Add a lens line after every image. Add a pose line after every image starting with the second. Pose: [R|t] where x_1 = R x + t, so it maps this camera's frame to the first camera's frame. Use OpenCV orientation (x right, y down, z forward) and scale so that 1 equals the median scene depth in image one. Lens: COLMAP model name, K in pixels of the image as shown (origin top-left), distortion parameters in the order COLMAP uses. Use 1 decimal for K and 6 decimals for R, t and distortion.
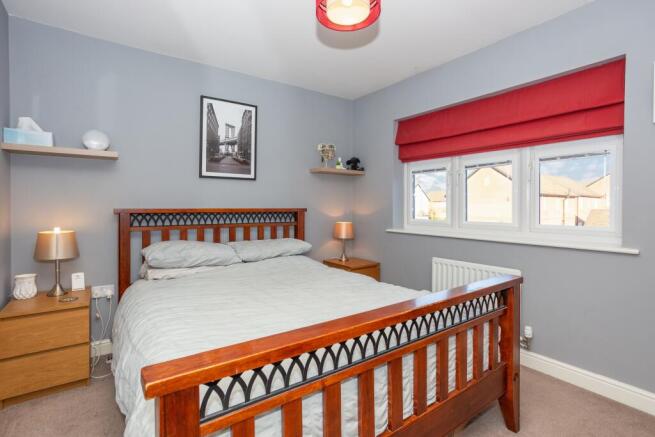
lens RADIAL K [[321.9, 0, 325.0], [0, 321.9, 213.8], [0, 0, 1]] dist [0.006728, 0.002410]
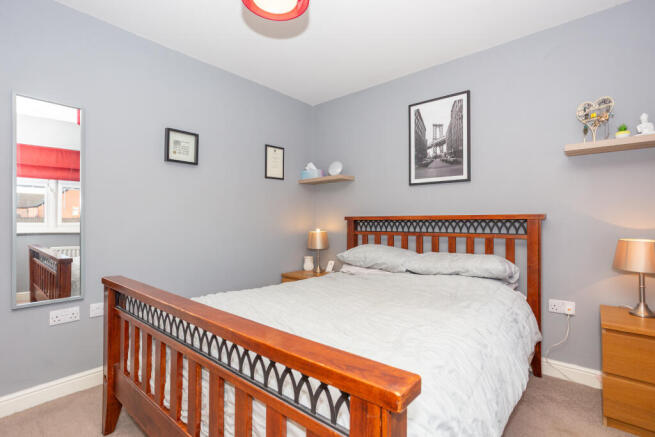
lens RADIAL K [[321.9, 0, 324.6], [0, 321.9, 215.3], [0, 0, 1]] dist [0.006728, 0.002410]
pose [[0.274511, -0.009506, -0.961537, 0.496957], [-0.005327, 0.999921, -0.011407, -0.005260], [0.961569, 0.008253, 0.274438, 0.442518]]
